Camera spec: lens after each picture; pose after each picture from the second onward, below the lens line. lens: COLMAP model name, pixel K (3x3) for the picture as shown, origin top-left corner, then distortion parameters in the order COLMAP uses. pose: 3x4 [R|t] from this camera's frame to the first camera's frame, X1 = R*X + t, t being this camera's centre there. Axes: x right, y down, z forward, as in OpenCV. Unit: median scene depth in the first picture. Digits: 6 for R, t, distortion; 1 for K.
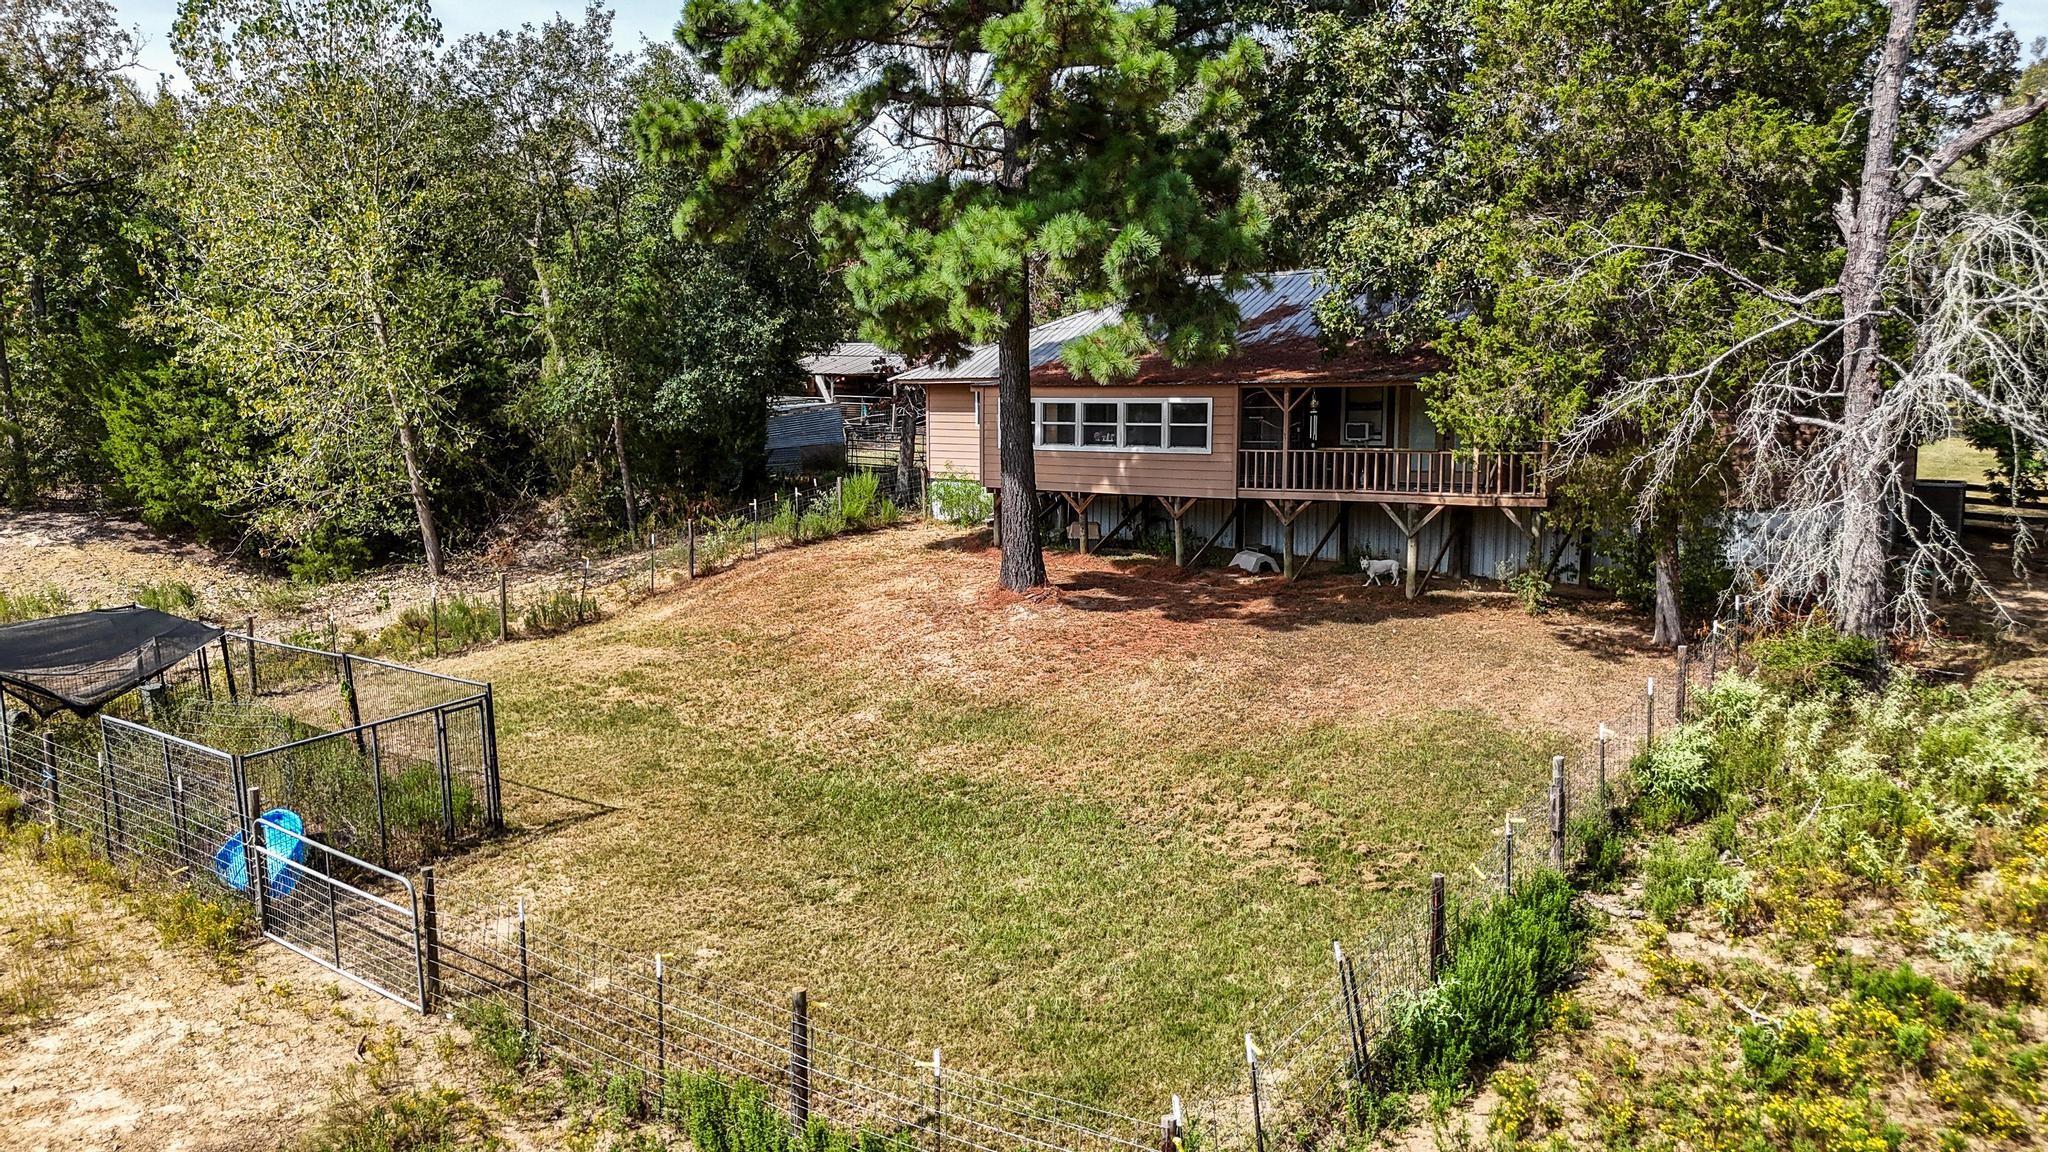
lens RADIAL K [[1505.7, 0, 1024.0], [0, 1505.7, 576.0], [0, 0, 1]] dist [0.056744, -0.054020]
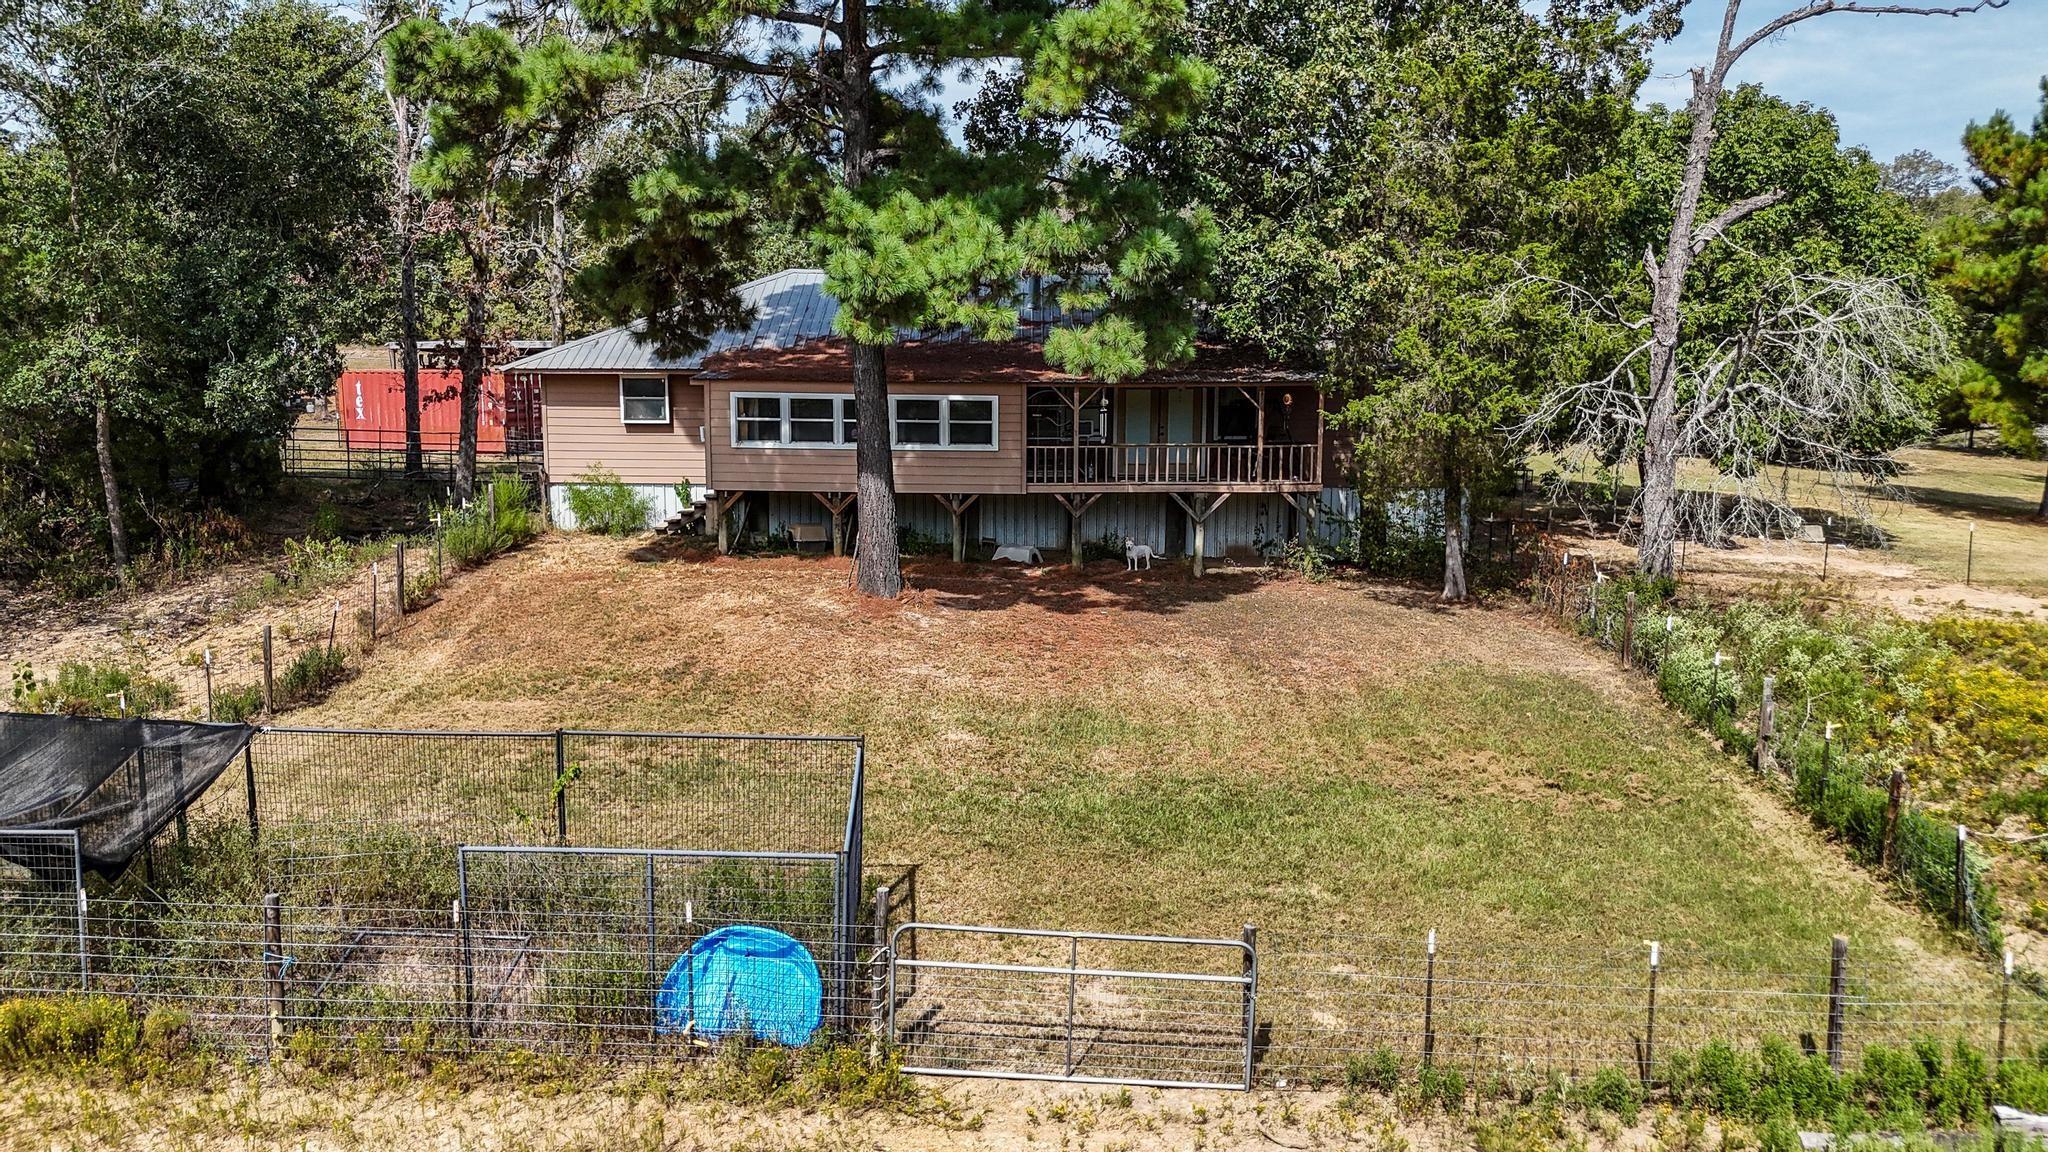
lens RADIAL K [[1505.7, 0, 1024.0], [0, 1505.7, 576.0], [0, 0, 1]] dist [0.056744, -0.054020]
pose [[0.800116, -0.065793, 0.596227, -0.479897], [0.061034, 0.997737, 0.028194, -0.023594], [-0.596733, 0.013831, 0.802321, 0.167689]]
